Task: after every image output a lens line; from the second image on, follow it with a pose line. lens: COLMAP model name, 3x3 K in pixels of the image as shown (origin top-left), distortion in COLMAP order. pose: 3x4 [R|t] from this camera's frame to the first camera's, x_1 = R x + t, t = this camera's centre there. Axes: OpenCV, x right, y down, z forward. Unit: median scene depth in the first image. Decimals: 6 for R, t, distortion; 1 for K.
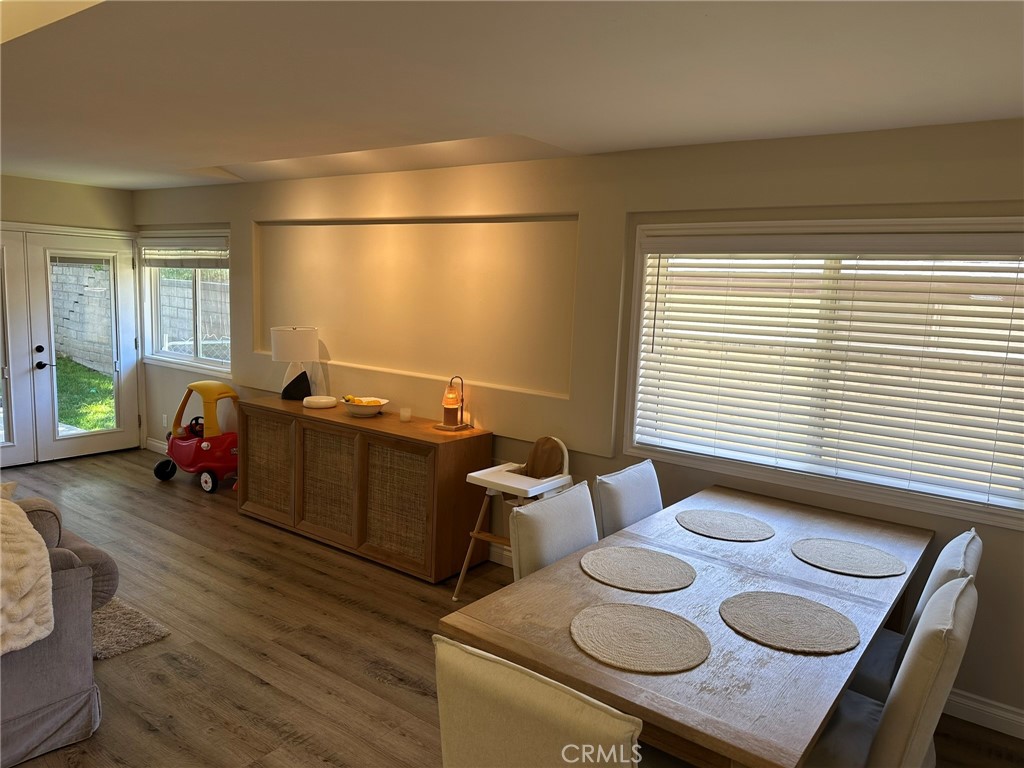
lens RADIAL K [[739.8, 0, 512.0], [0, 739.8, 384.0], [0, 0, 1]] dist [-0.001435, -0.005942]
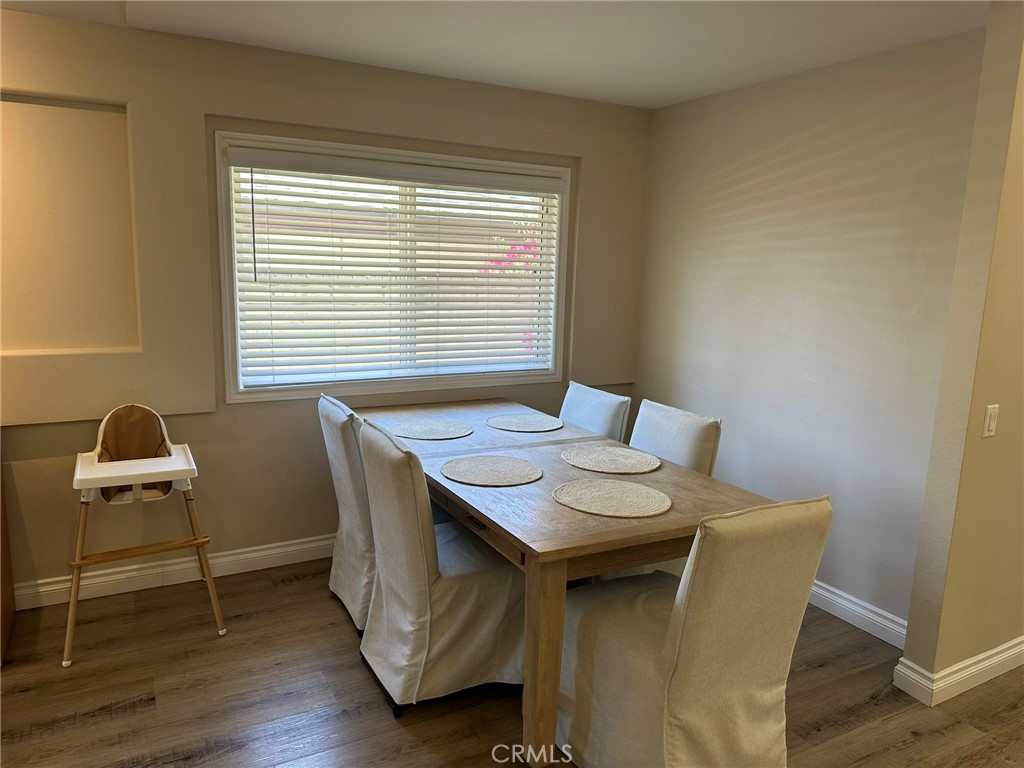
lens RADIAL K [[715.7, 0, 517.5], [0, 715.7, 385.5], [0, 0, 1]] dist [0.113593, -0.179371]
pose [[0.400650, -0.185098, 0.897339, -0.490980], [0.114650, 0.981811, 0.151333, -0.016030], [-0.909029, 0.042249, 0.414585, 0.358357]]
